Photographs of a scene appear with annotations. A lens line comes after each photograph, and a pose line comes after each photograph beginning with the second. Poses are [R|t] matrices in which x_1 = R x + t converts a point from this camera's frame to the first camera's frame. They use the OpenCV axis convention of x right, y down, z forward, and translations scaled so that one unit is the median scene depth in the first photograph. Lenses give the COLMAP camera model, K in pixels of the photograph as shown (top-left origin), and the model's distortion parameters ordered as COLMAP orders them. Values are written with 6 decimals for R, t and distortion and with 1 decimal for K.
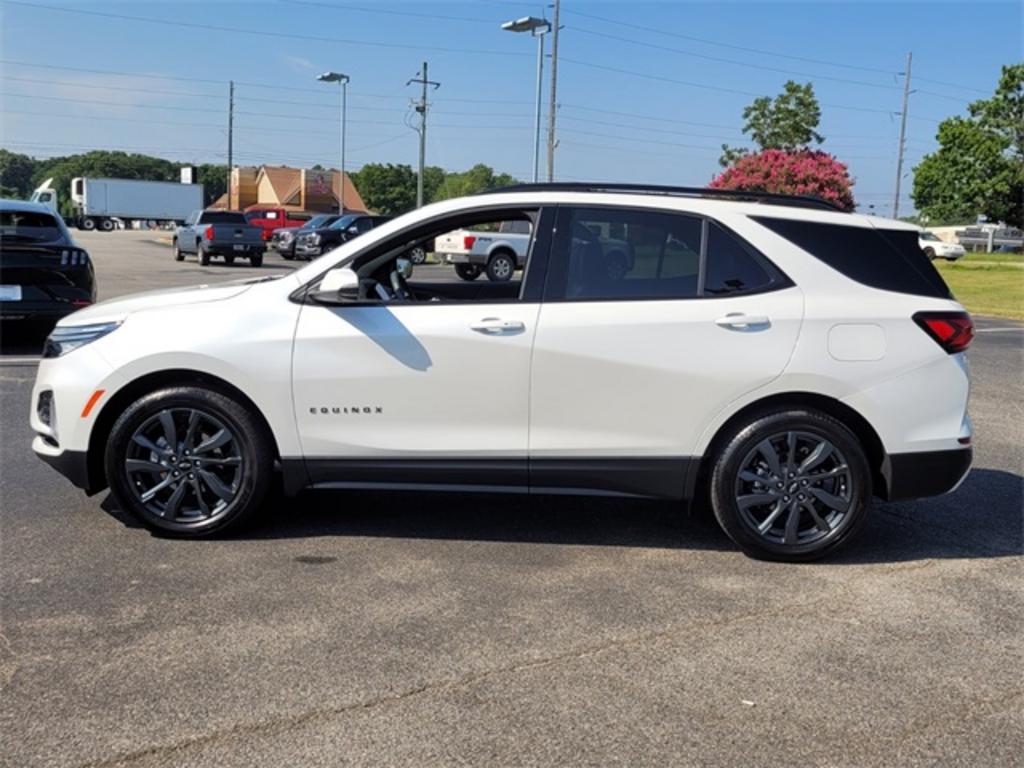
lens RADIAL K [[1043.2, 0, 512.0], [0, 1043.2, 384.0], [0, 0, 1]] dist [0.048447, -0.010793]
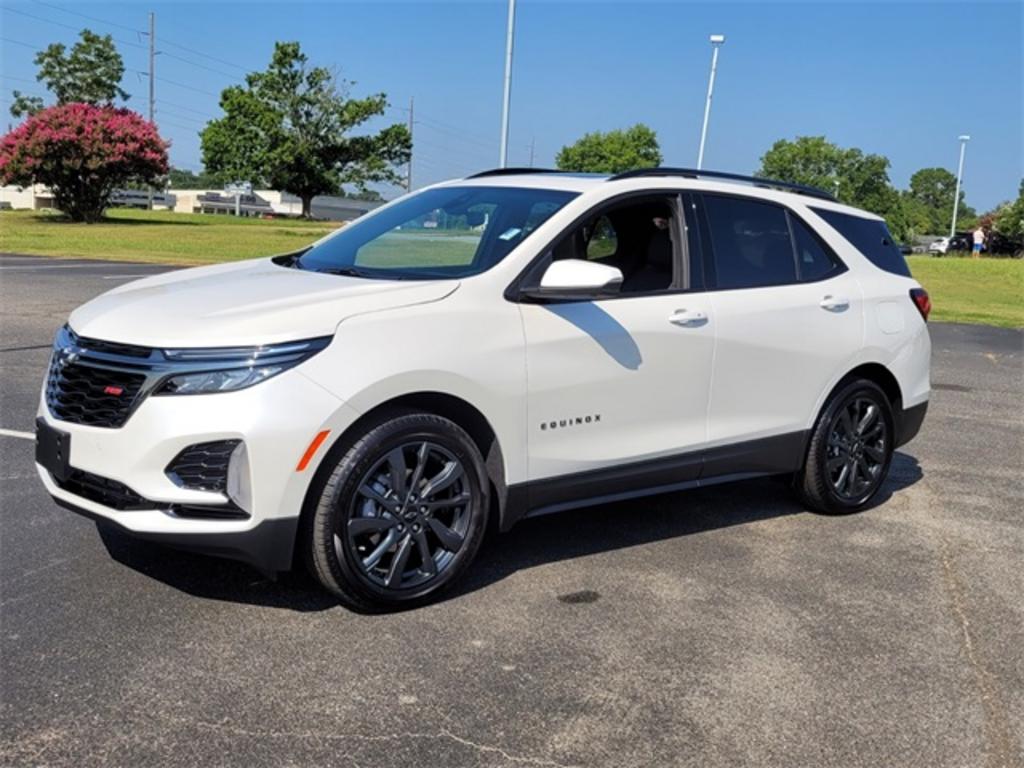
lens RADIAL K [[1050.8, 0, 507.4], [0, 1050.8, 382.9], [0, 0, 1]] dist [0.044649, -0.011643]
pose [[0.772494, -0.085330, 0.629263, -0.074920], [0.063879, 0.996346, 0.056689, -0.006075], [-0.631801, -0.003595, 0.775122, 0.034928]]
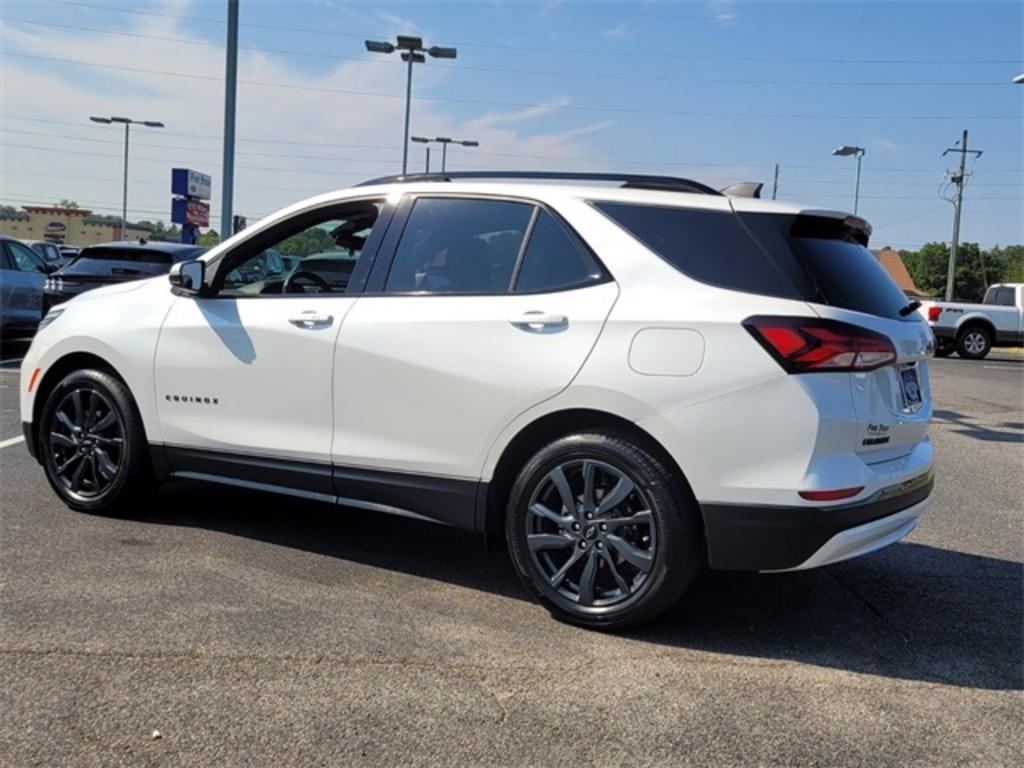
lens RADIAL K [[1040.4, 0, 519.3], [0, 1040.4, 358.6], [0, 0, 1]] dist [0.041120, -0.024966]
pose [[0.865822, 0.041235, -0.498651, 0.061401], [-0.091533, 0.992834, -0.076831, 0.003438], [0.491909, 0.112165, 0.863391, 0.027920]]
